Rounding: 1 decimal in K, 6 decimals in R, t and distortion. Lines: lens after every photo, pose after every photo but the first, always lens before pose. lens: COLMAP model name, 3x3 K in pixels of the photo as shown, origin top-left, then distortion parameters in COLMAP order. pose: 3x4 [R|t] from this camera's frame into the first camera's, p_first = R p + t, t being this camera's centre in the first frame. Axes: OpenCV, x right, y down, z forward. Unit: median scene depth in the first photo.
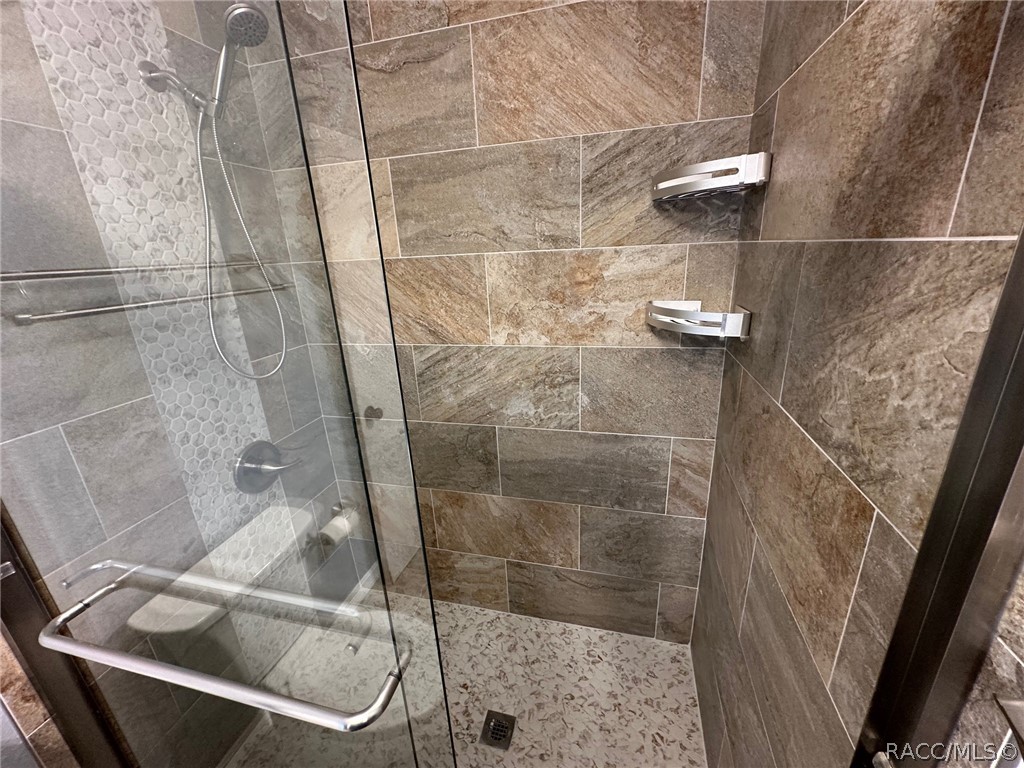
lens RADIAL K [[406.6, 0, 512.6], [0, 406.6, 383.1], [0, 0, 1]] dist [-0.003099, 0.000230]
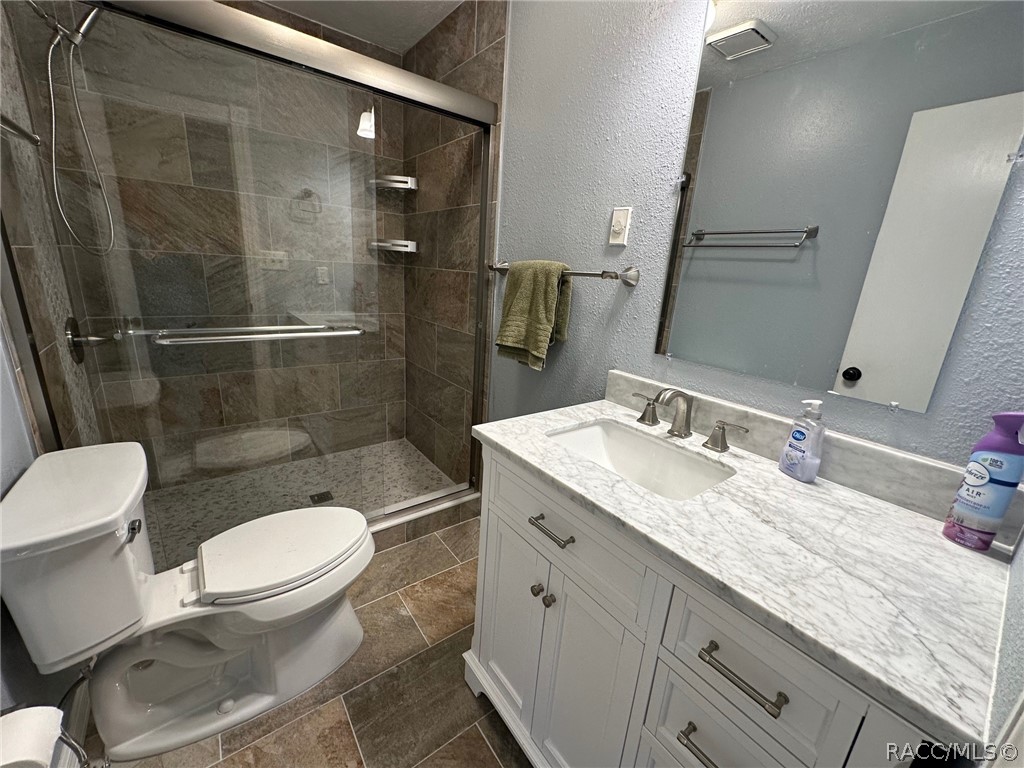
lens RADIAL K [[406.6, 0, 511.2], [0, 406.6, 384.4], [0, 0, 1]] dist [-0.003099, 0.000230]
pose [[0.611912, -0.131506, 0.779916, -0.791162], [0.156703, 0.986691, 0.043424, 0.473129], [-0.775247, 0.095644, 0.624376, -0.642629]]
